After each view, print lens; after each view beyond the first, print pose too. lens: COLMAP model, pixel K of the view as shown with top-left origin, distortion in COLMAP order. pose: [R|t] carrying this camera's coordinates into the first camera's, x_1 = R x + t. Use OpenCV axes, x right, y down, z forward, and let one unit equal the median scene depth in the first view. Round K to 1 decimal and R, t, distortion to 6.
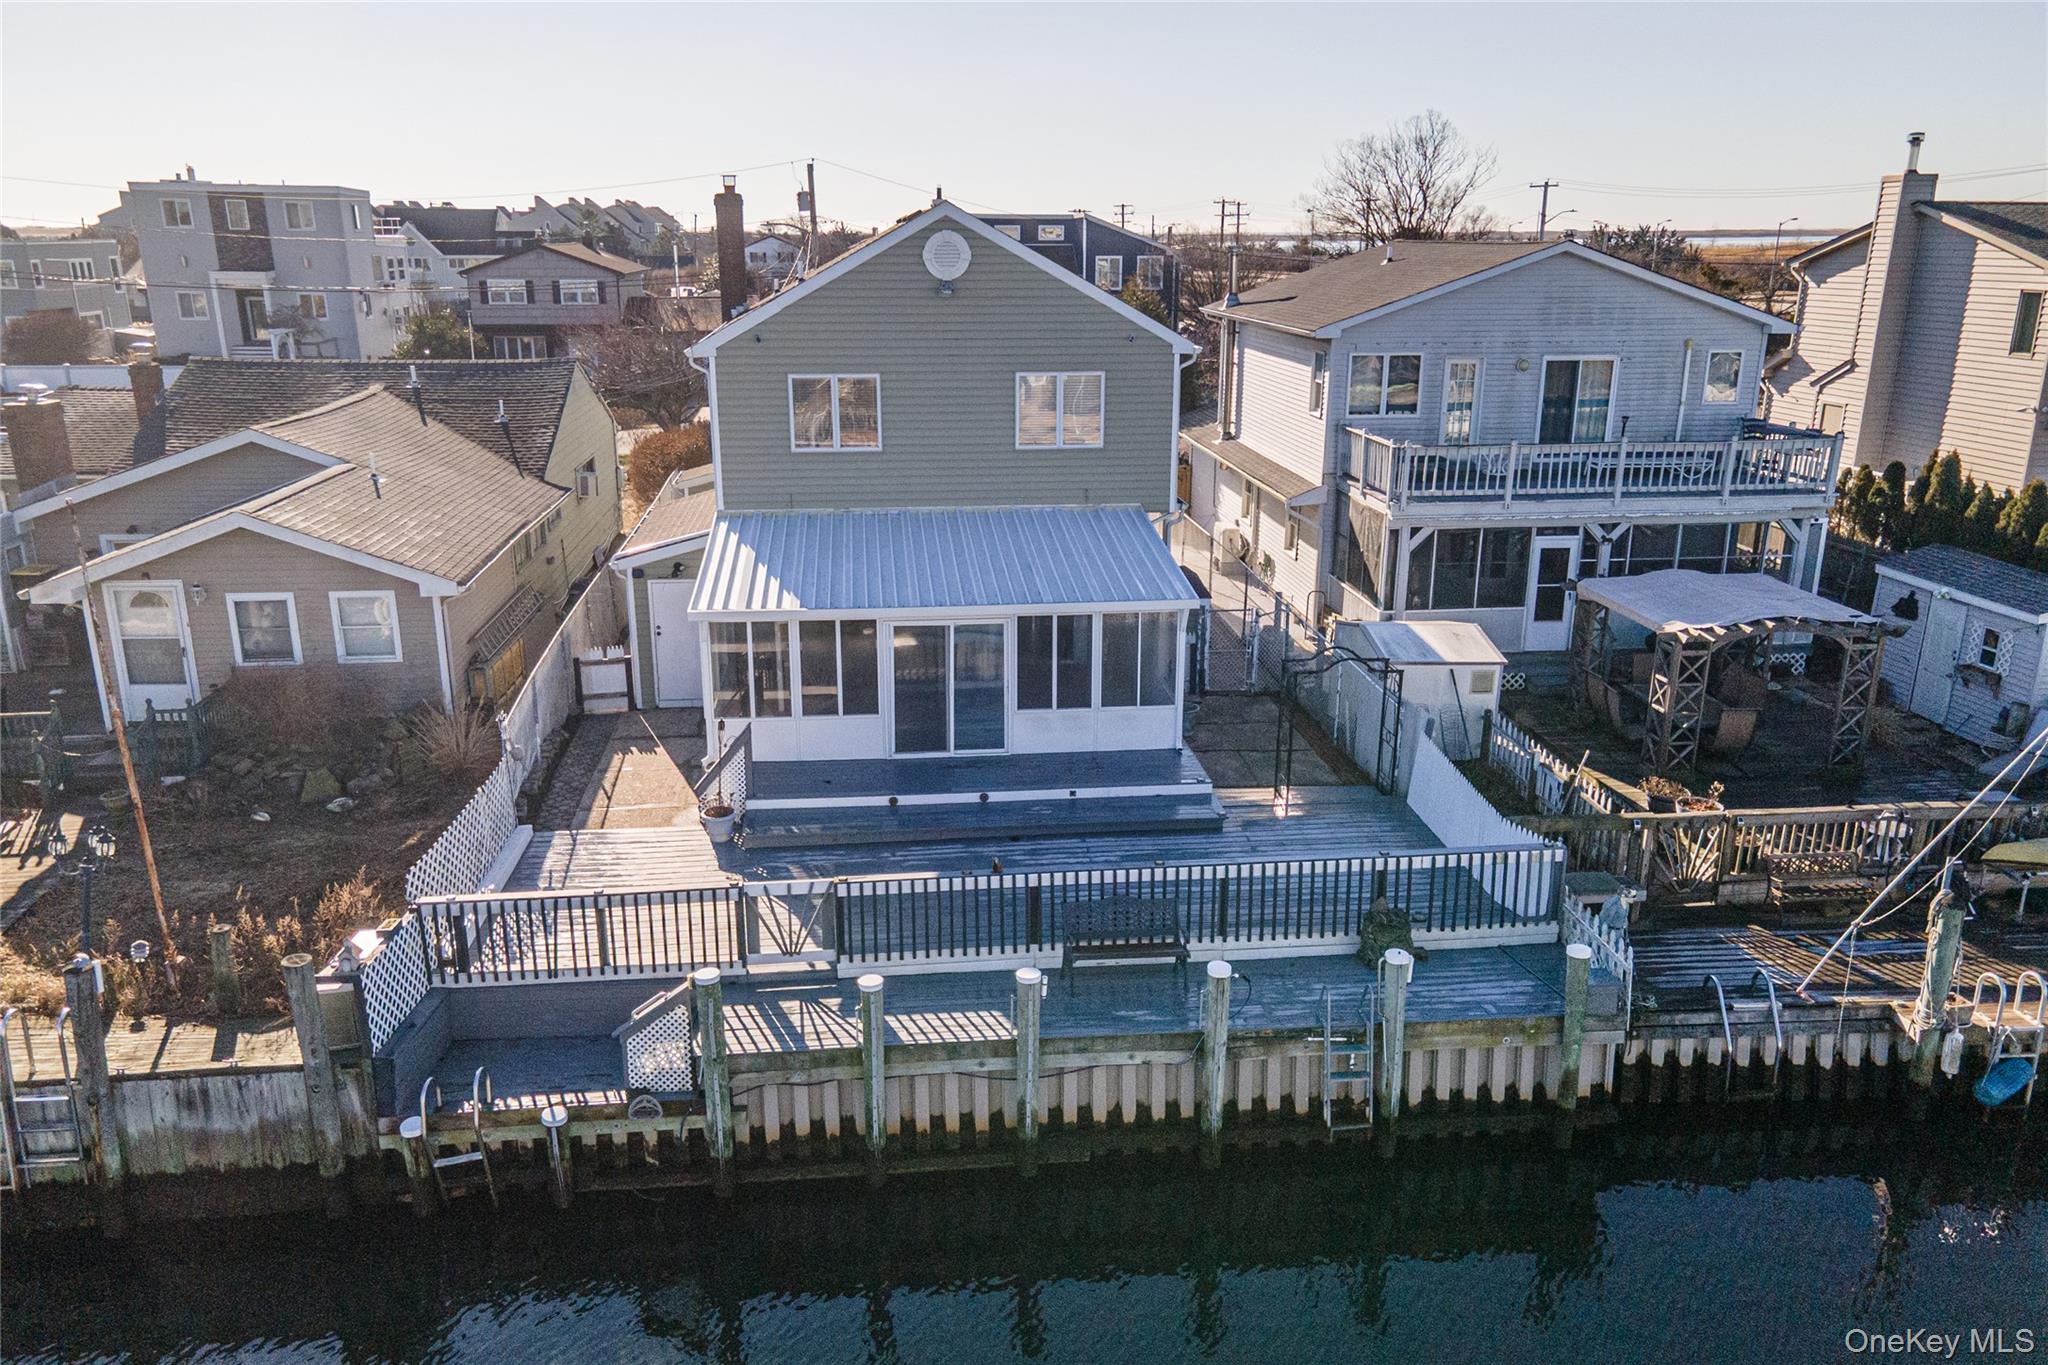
lens RADIAL K [[1476.7, 0, 1018.1], [0, 1476.7, 684.7], [0, 0, 1]] dist [0.006061, 0.052525]
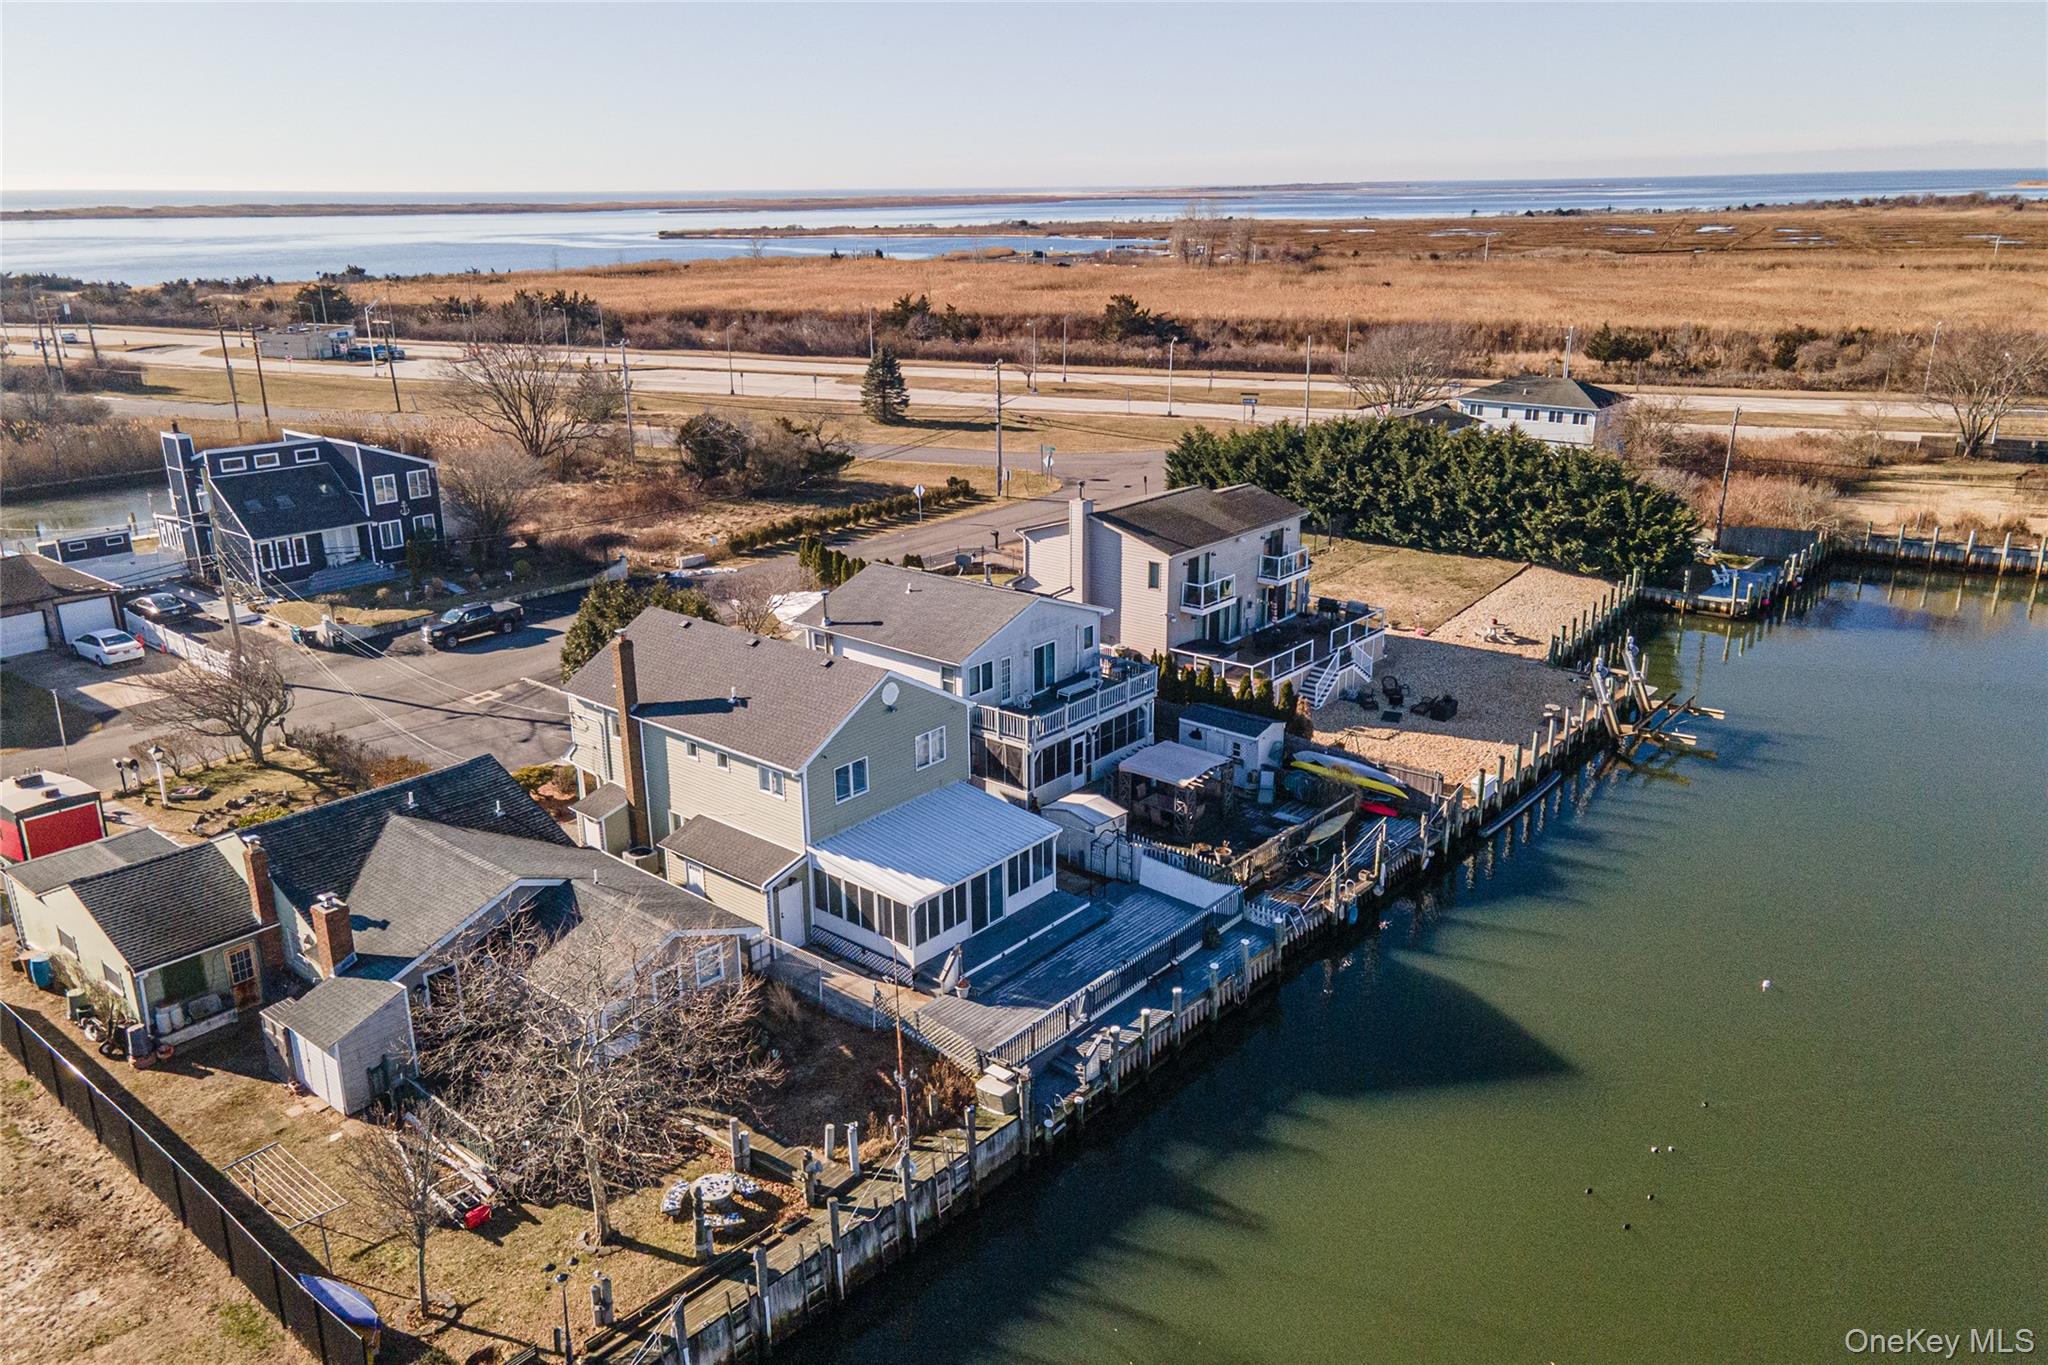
lens RADIAL K [[1452.6, 0, 1020.0], [0, 1452.6, 681.5], [0, 0, 1]] dist [0.062771, 0.000046]
pose [[0.722082, -0.221550, 0.655373, -1.231051], [0.207707, 0.973057, 0.100094, -0.469373], [-0.659891, 0.063849, 0.748644, -0.625718]]
